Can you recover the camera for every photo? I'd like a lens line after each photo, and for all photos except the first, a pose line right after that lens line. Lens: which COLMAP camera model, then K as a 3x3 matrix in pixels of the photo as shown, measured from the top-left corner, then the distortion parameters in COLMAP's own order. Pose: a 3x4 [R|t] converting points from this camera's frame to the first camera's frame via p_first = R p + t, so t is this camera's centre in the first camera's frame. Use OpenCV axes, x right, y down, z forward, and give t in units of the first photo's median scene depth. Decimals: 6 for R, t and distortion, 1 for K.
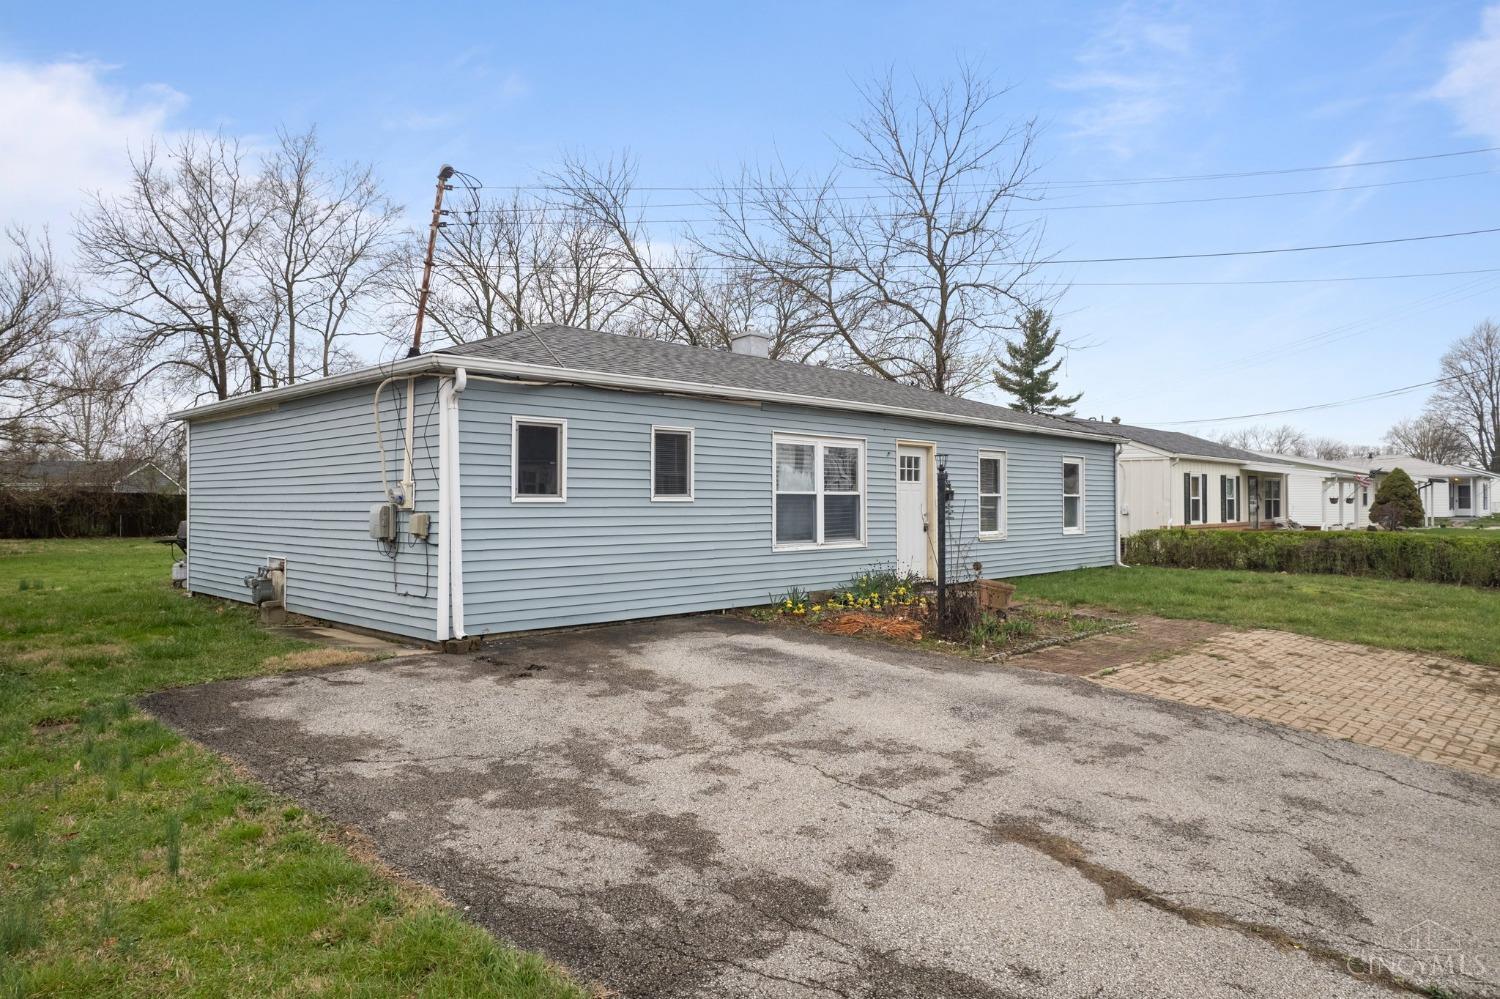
lens RADIAL K [[957.5, 0, 750.0], [0, 957.5, 499.5], [0, 0, 1]] dist [-0.006710, -0.004193]
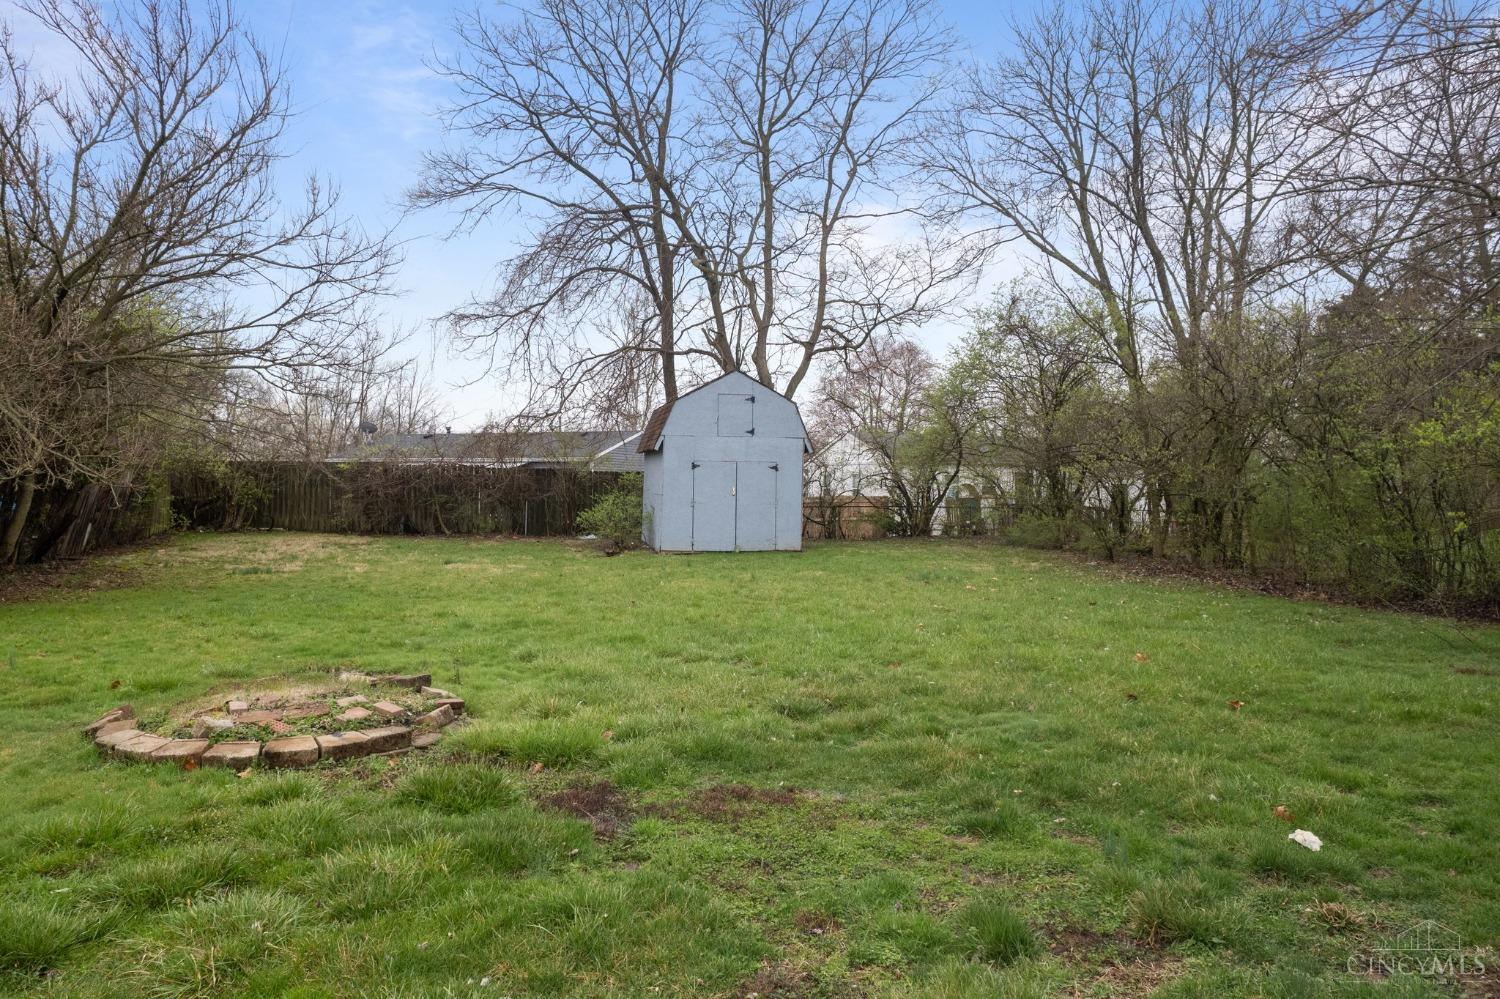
lens RADIAL K [[963.1, 0, 750.0], [0, 963.1, 499.5], [0, 0, 1]] dist [-0.078232, 0.060705]
pose [[0.827225, 0.003807, -0.561859, -0.424466], [0.000121, 0.999976, 0.006954, 0.029836], [0.561871, -0.005821, 0.827204, 1.482145]]
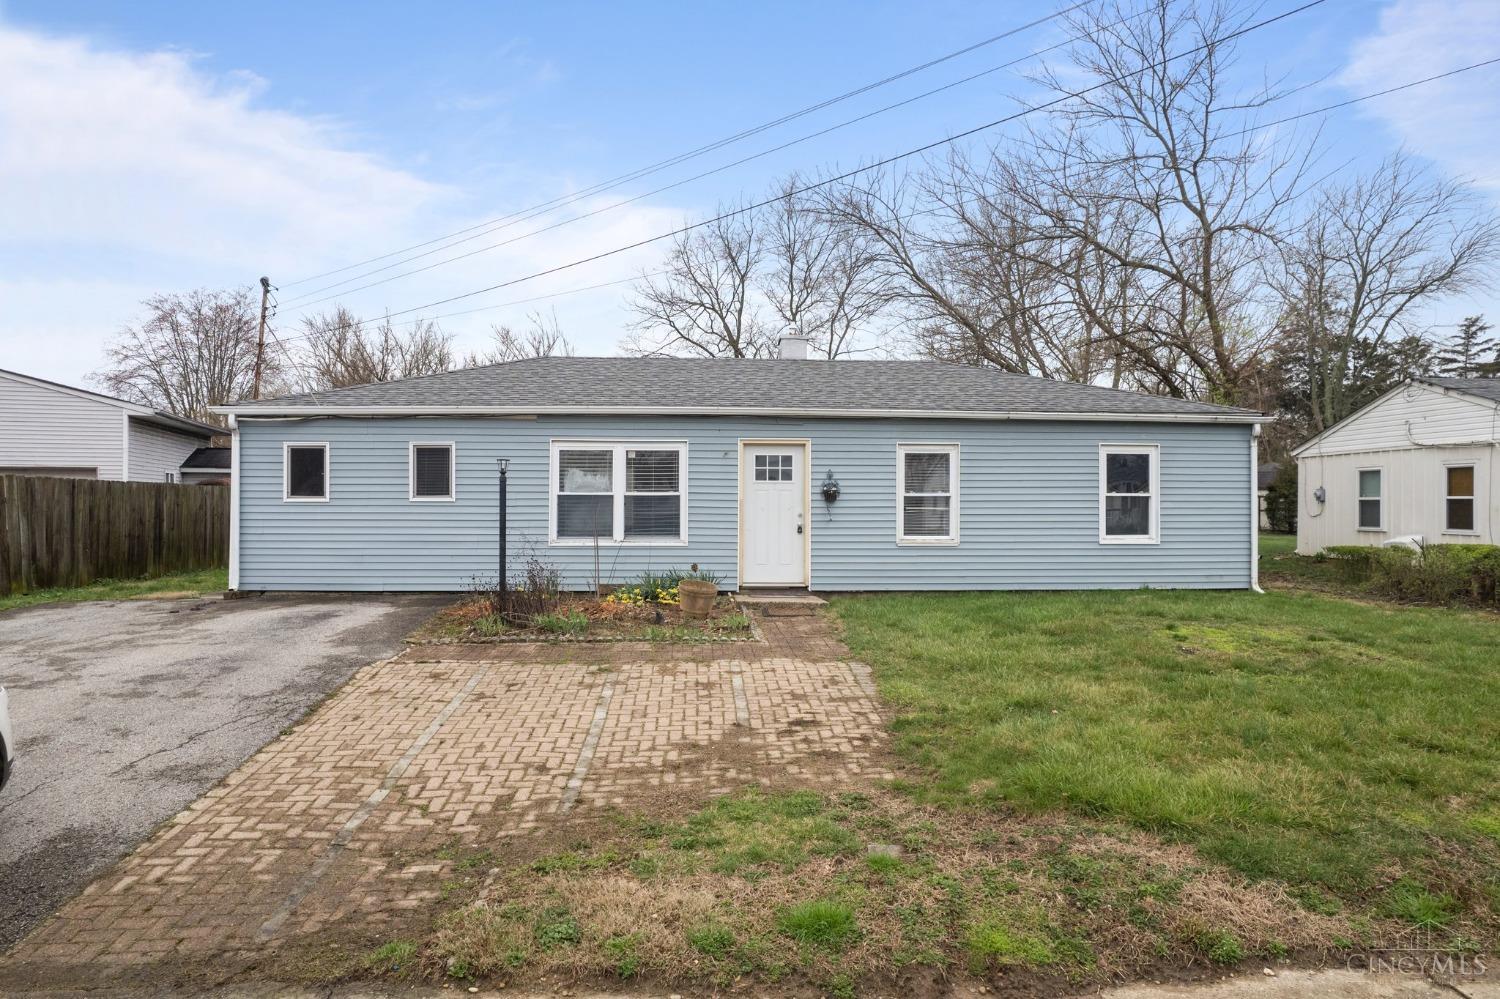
lens RADIAL K [[963.1, 0, 750.0], [0, 963.1, 499.5], [0, 0, 1]] dist [-0.078232, 0.060705]
pose [[0.737808, 0.001934, -0.675008, 0.866574], [-0.000209, 0.999997, 0.002637, -0.003229], [0.675011, -0.001804, 0.737806, 0.287300]]
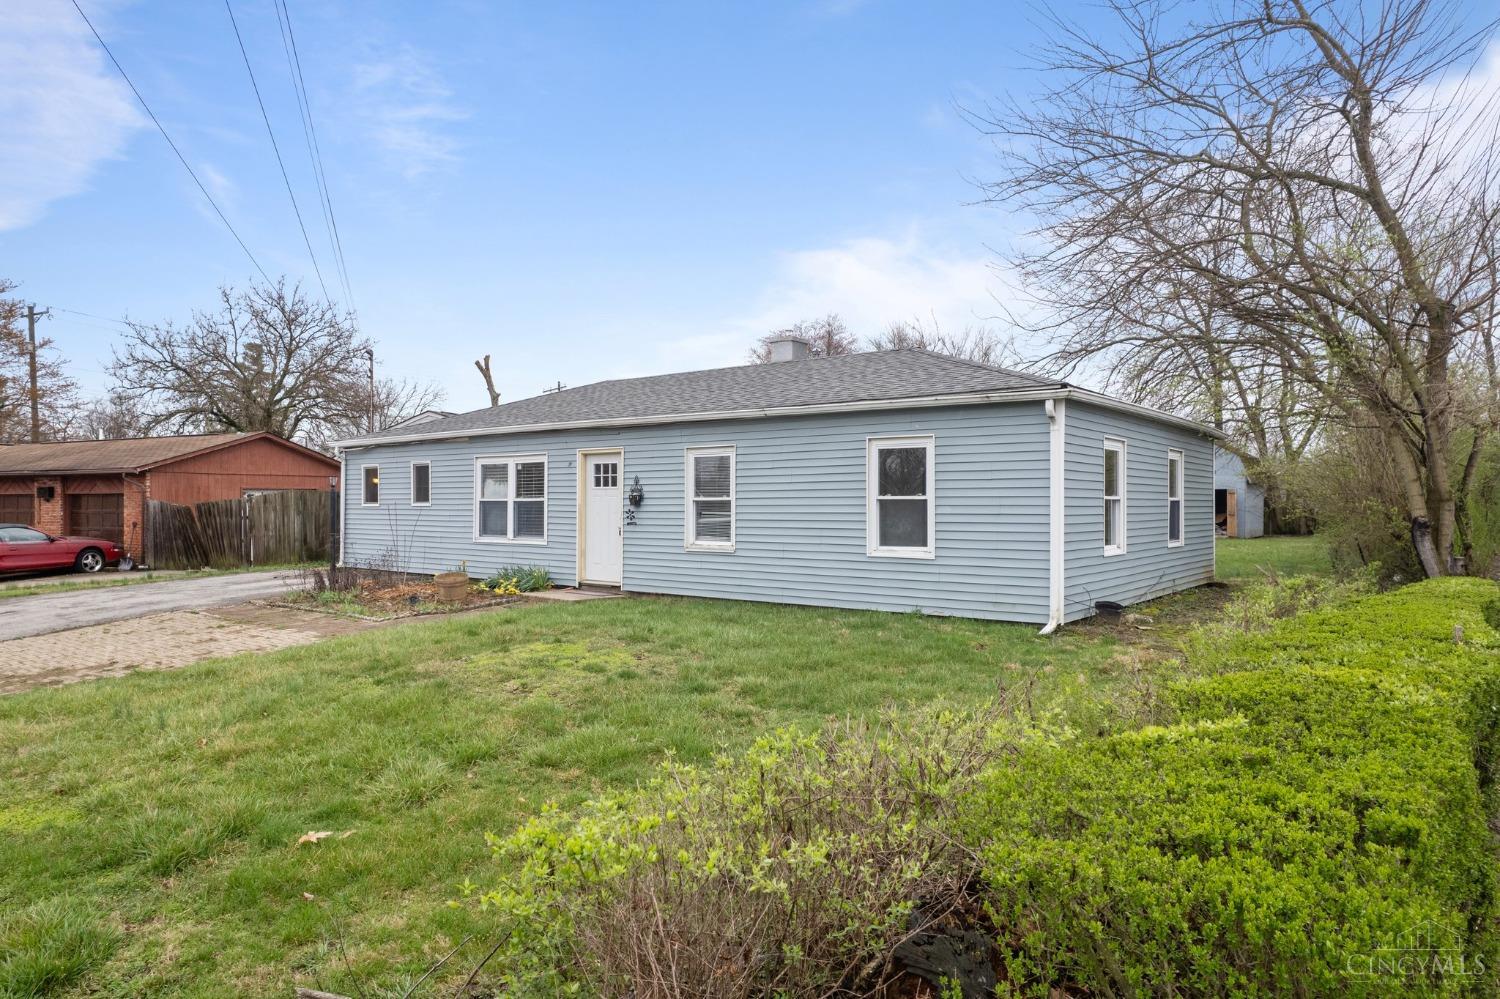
lens RADIAL K [[963.1, 0, 750.0], [0, 963.1, 499.5], [0, 0, 1]] dist [-0.078232, 0.060705]
pose [[0.108648, 0.006136, -0.994061, 1.319965], [0.011858, 0.999902, 0.007468, -0.012380], [0.994010, -0.012599, 0.108564, 1.121536]]
